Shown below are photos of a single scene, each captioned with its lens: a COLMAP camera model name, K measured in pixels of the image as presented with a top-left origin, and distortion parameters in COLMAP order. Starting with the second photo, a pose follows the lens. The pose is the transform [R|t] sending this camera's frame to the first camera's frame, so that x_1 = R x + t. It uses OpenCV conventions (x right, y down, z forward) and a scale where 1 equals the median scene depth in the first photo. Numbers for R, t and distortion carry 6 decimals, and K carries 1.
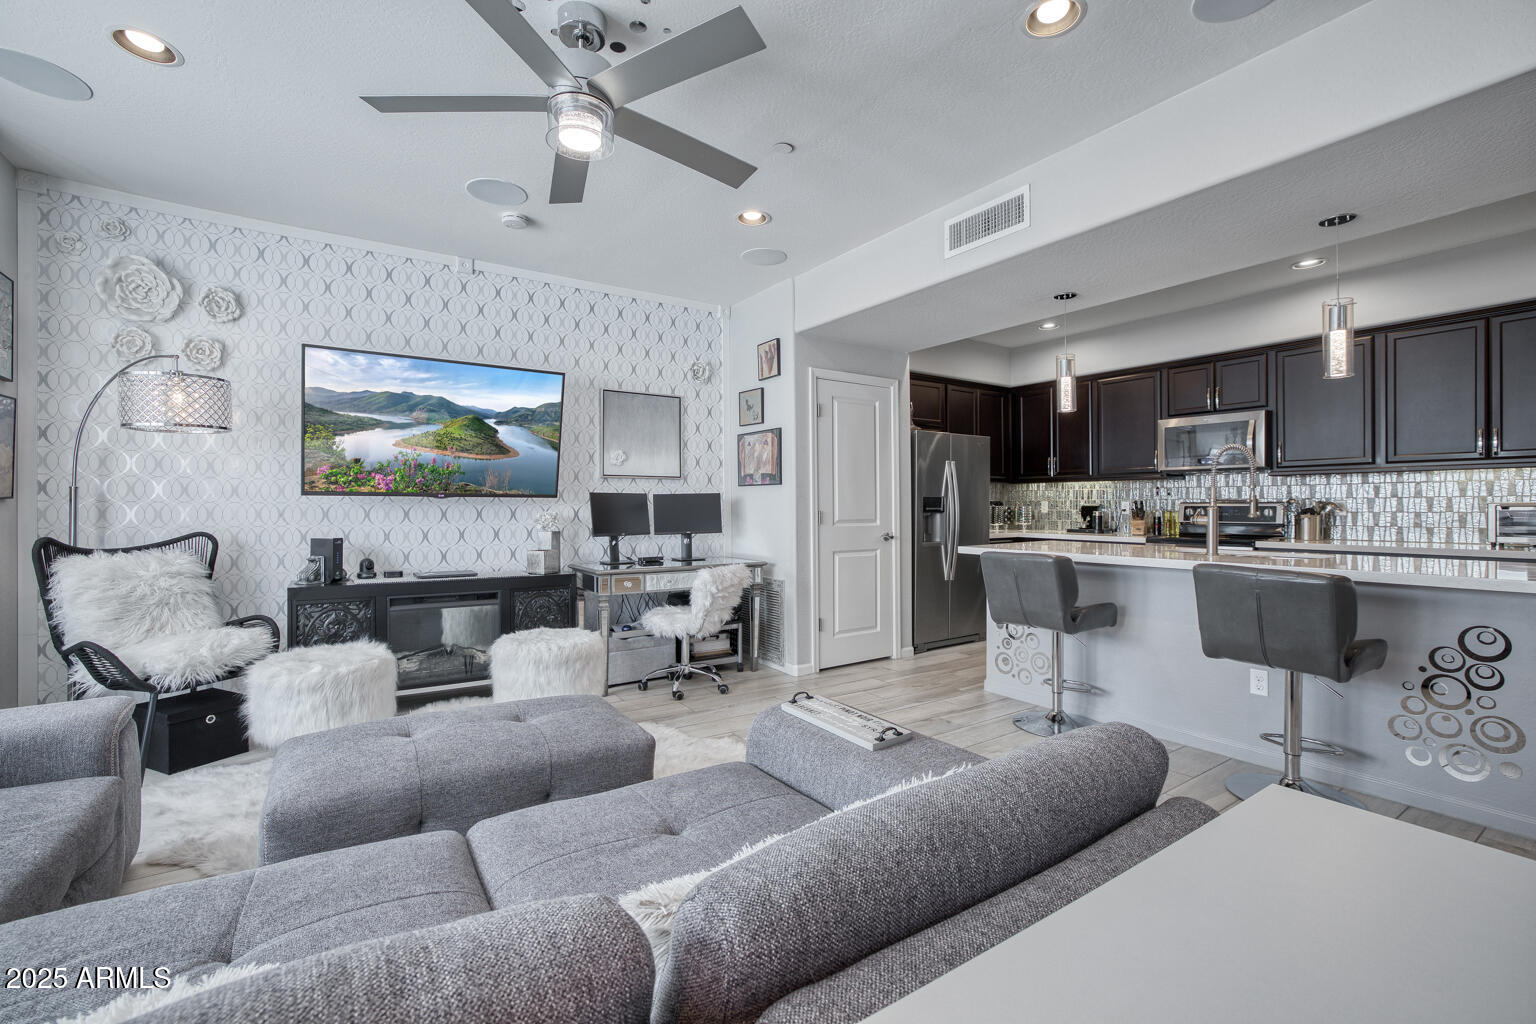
lens RADIAL K [[652.9, 0, 763.0], [0, 652.9, 507.5], [0, 0, 1]] dist [-0.013441, 0.001142]
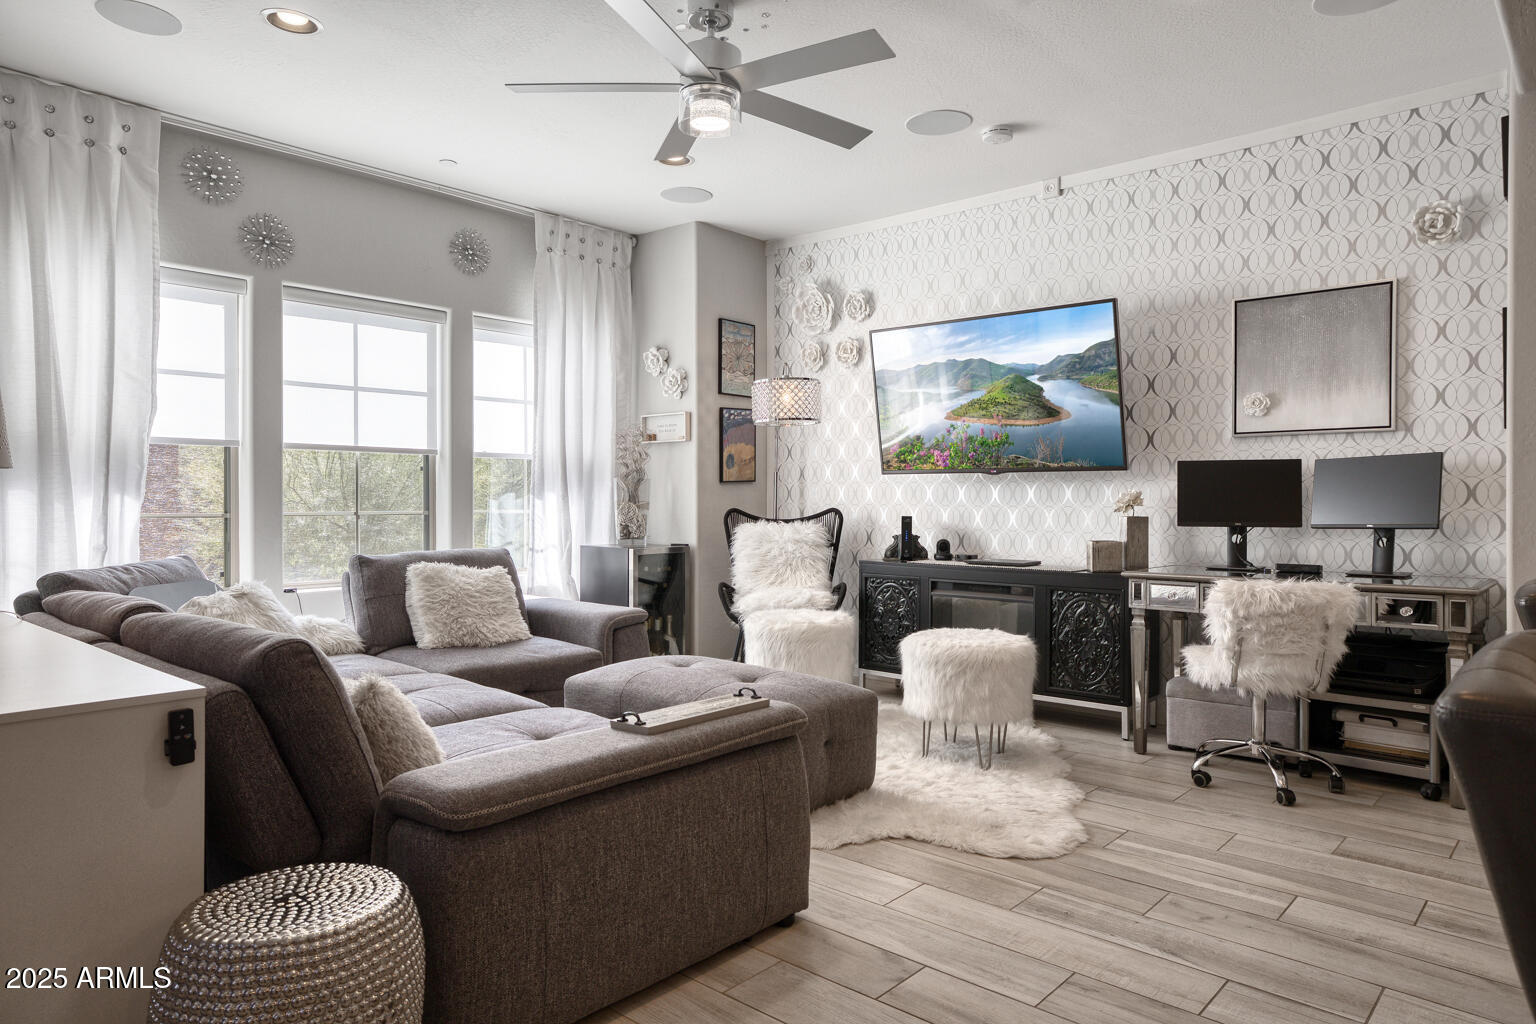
lens RADIAL K [[977.2, 0, 769.1], [0, 977.2, 504.2], [0, 0, 1]] dist [-0.012226, 0.002273]
pose [[0.264516, 0.004623, -0.964370, 0.675017], [-0.000418, 0.999989, 0.004679, 0.019640], [0.964381, -0.000835, 0.264515, 0.358080]]
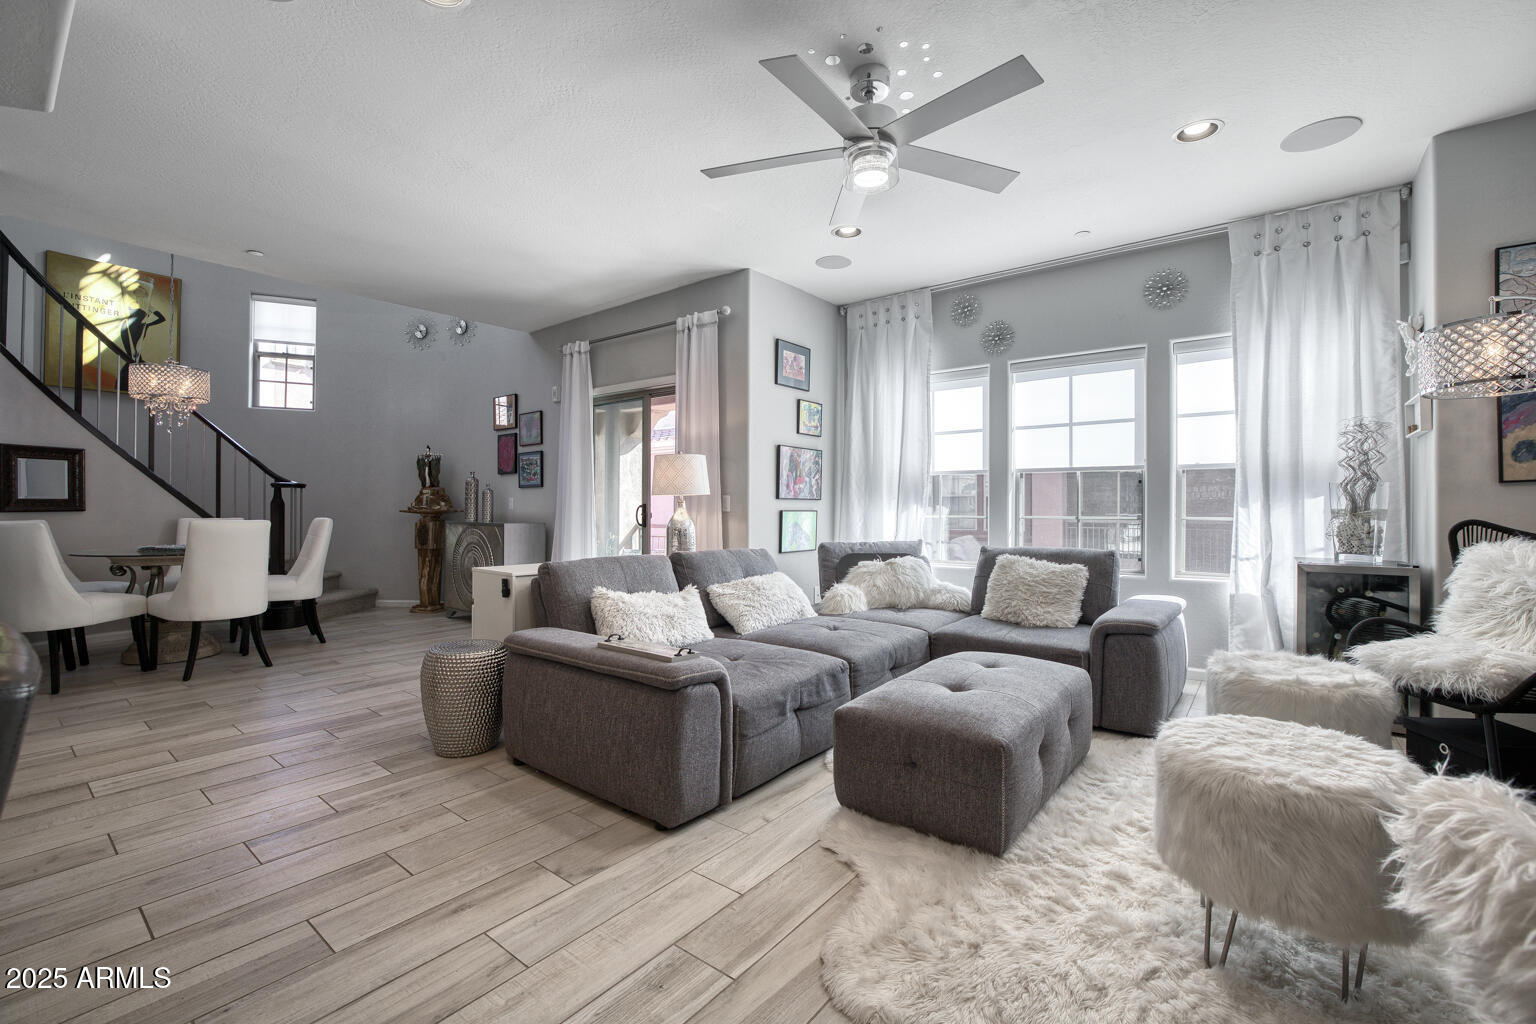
lens RADIAL K [[652.9, 0, 774.2], [0, 652.9, 508.2], [0, 0, 1]] dist [-0.013441, 0.001142]
pose [[-0.944681, 0.008054, -0.327892, 0.153631], [0.005833, 0.999953, 0.007756, 0.010022], [0.327939, 0.005414, -0.944683, 1.115705]]
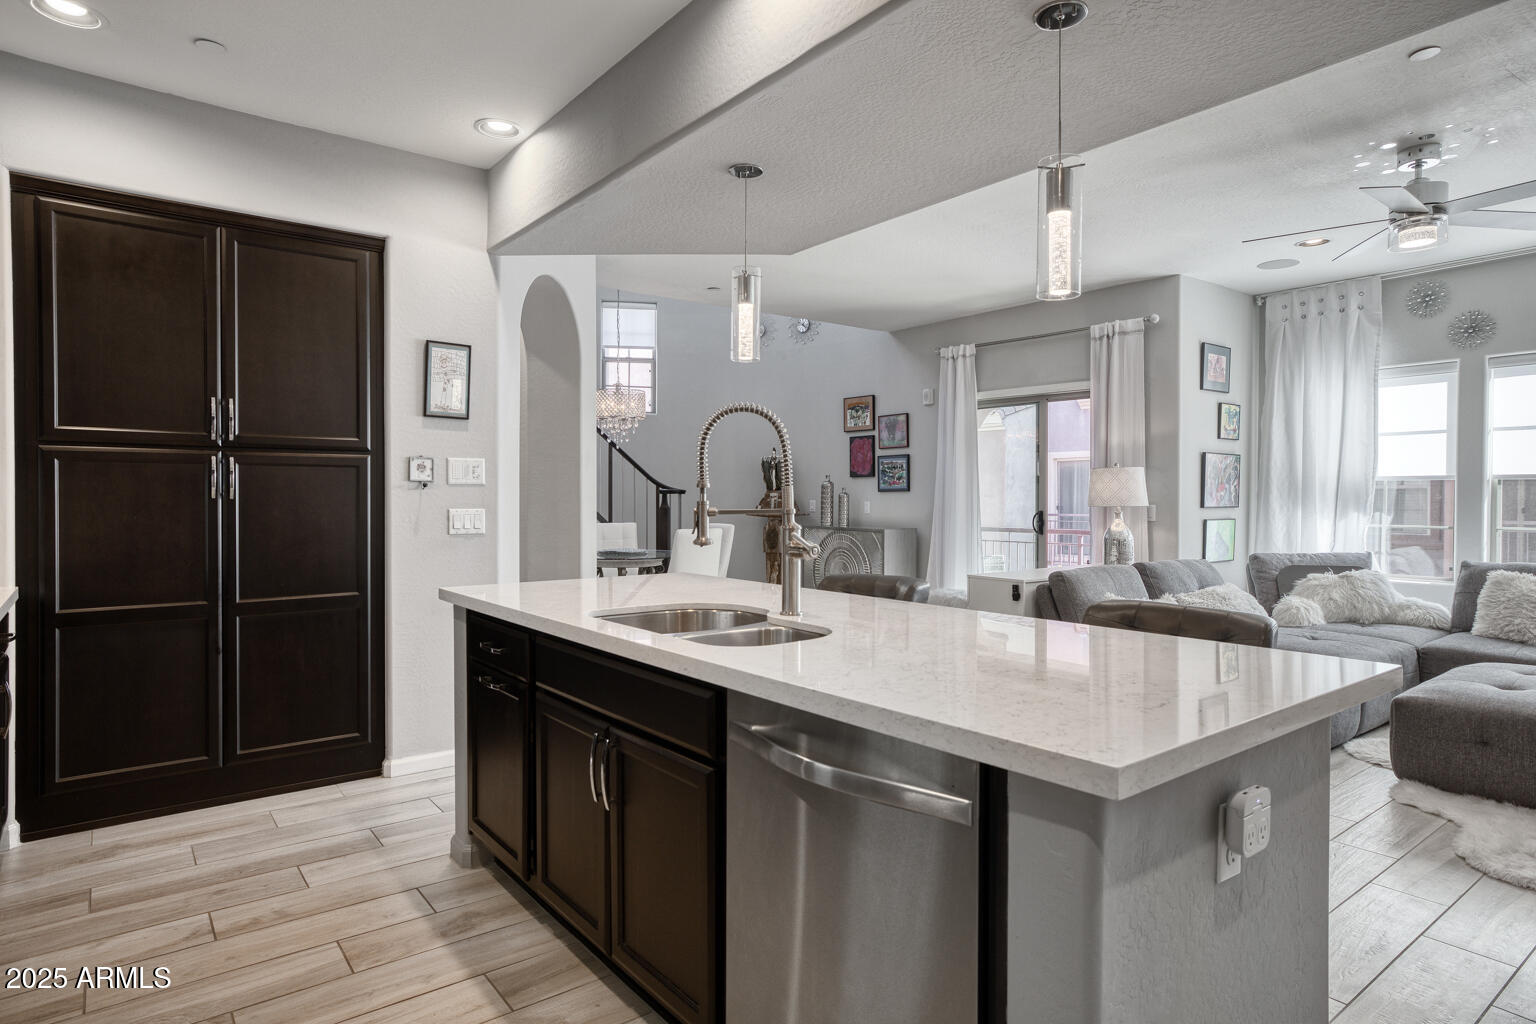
lens RADIAL K [[862.9, 0, 801.7], [0, 862.9, 507.4], [0, 0, 1]] dist [0.017560, 0.009288]
pose [[-0.992902, 0.012051, -0.118326, 0.673106], [0.009883, 0.999773, 0.018894, -0.036936], [0.118527, 0.017590, -0.992795, 1.450332]]
